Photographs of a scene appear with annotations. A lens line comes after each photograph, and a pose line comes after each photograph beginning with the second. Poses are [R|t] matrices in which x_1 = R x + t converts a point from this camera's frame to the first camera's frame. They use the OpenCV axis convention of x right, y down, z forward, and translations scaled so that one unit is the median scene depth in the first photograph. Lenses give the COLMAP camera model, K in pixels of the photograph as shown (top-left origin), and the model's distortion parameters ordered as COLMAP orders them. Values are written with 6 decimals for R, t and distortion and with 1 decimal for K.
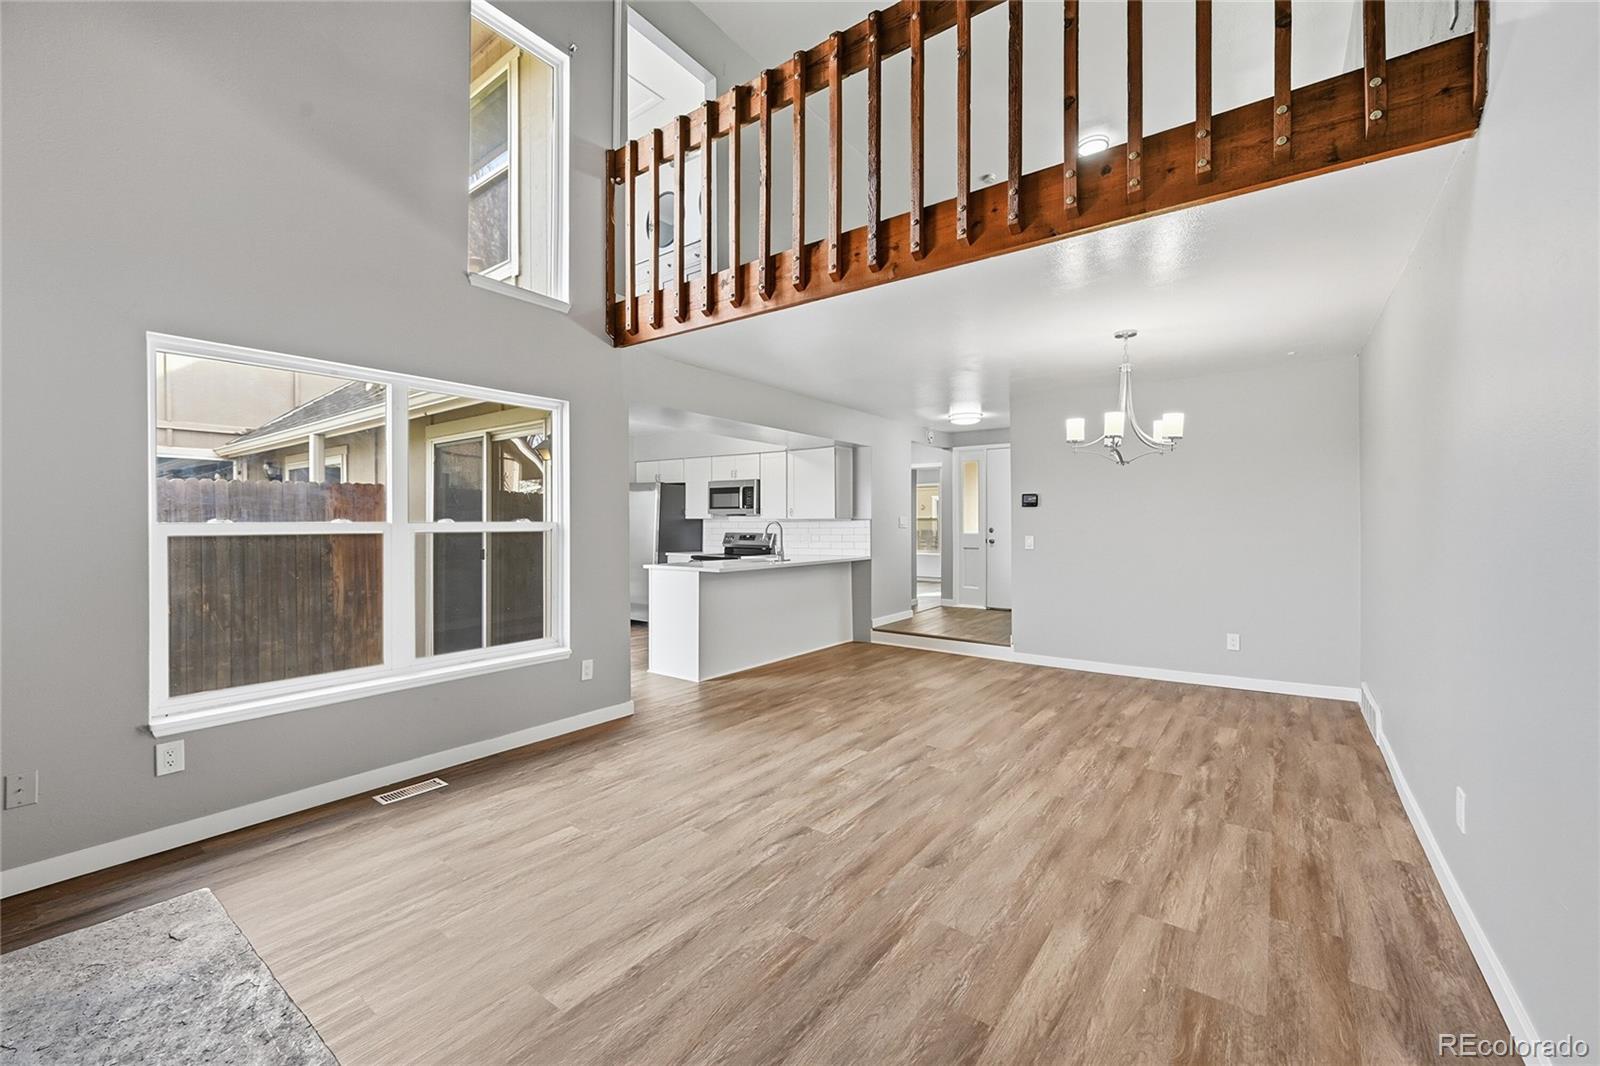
lens RADIAL K [[627.9, 0, 800.0], [0, 627.9, 533.0], [0, 0, 1]] dist [-0.000669, -0.000056]
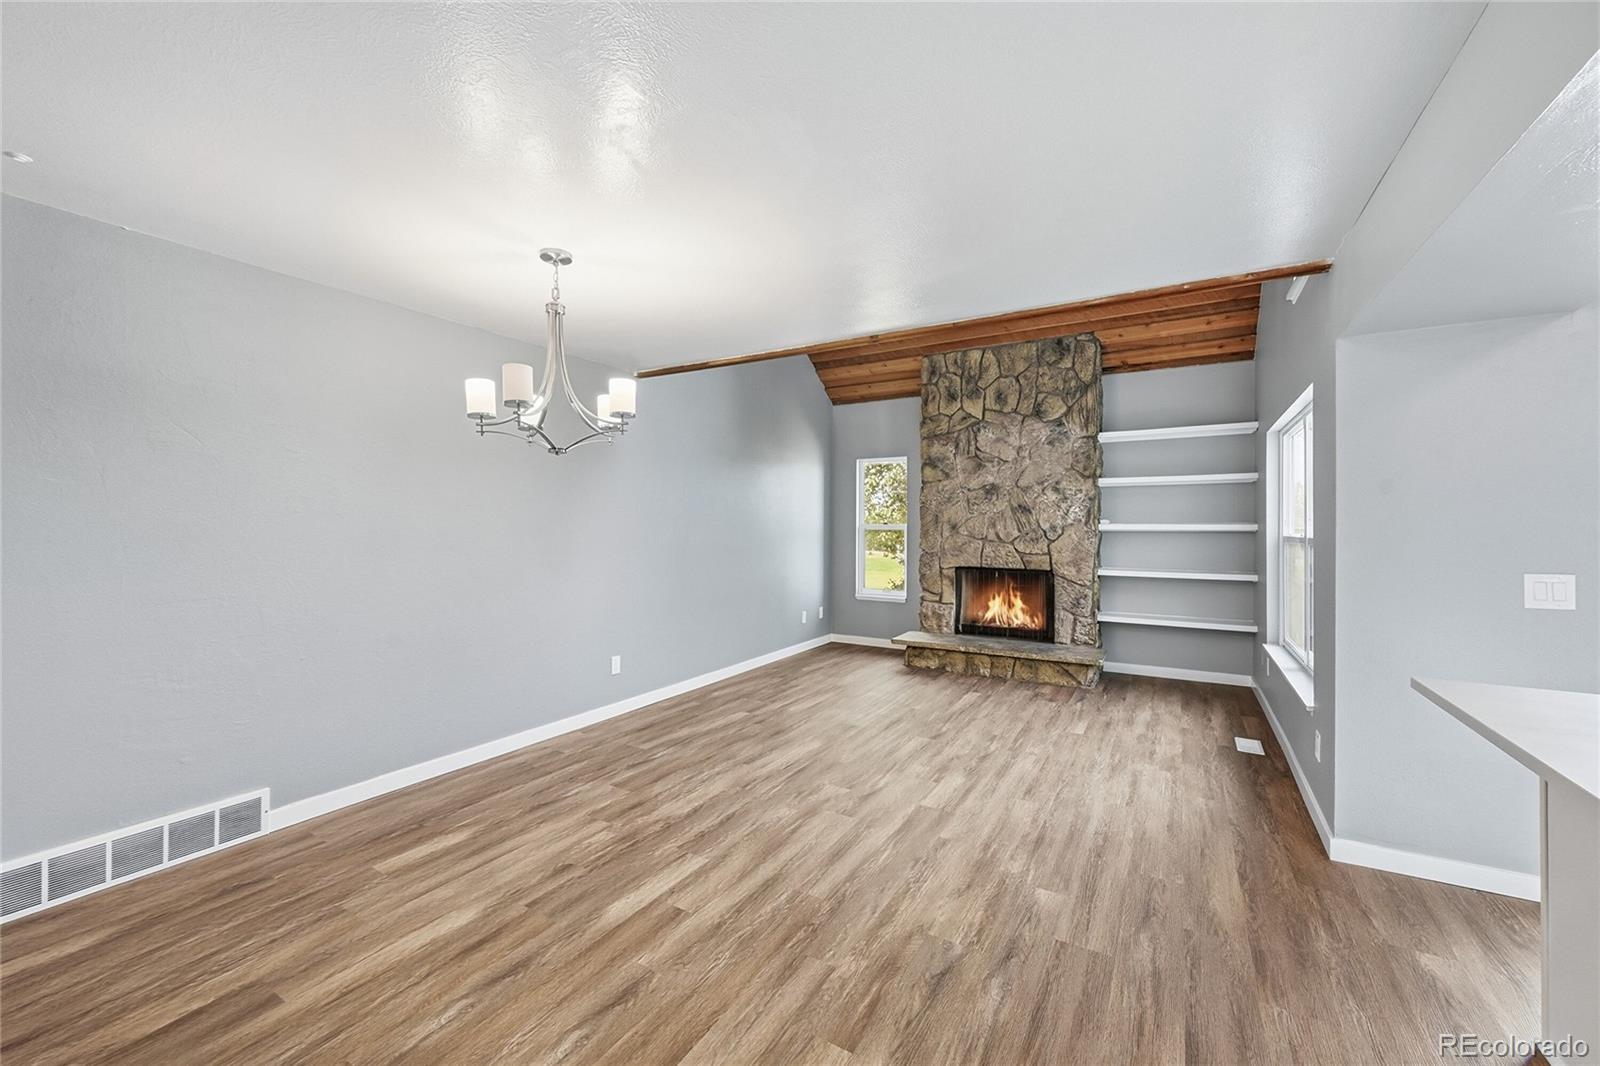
lens RADIAL K [[638.5, 0, 801.9], [0, 638.5, 526.0], [0, 0, 1]] dist [-0.000529, -0.000015]
pose [[-0.993772, -0.000994, -0.111426, 0.416942], [-0.002775, 0.999871, 0.015824, -0.054654], [0.111396, 0.016035, -0.993647, 2.093943]]
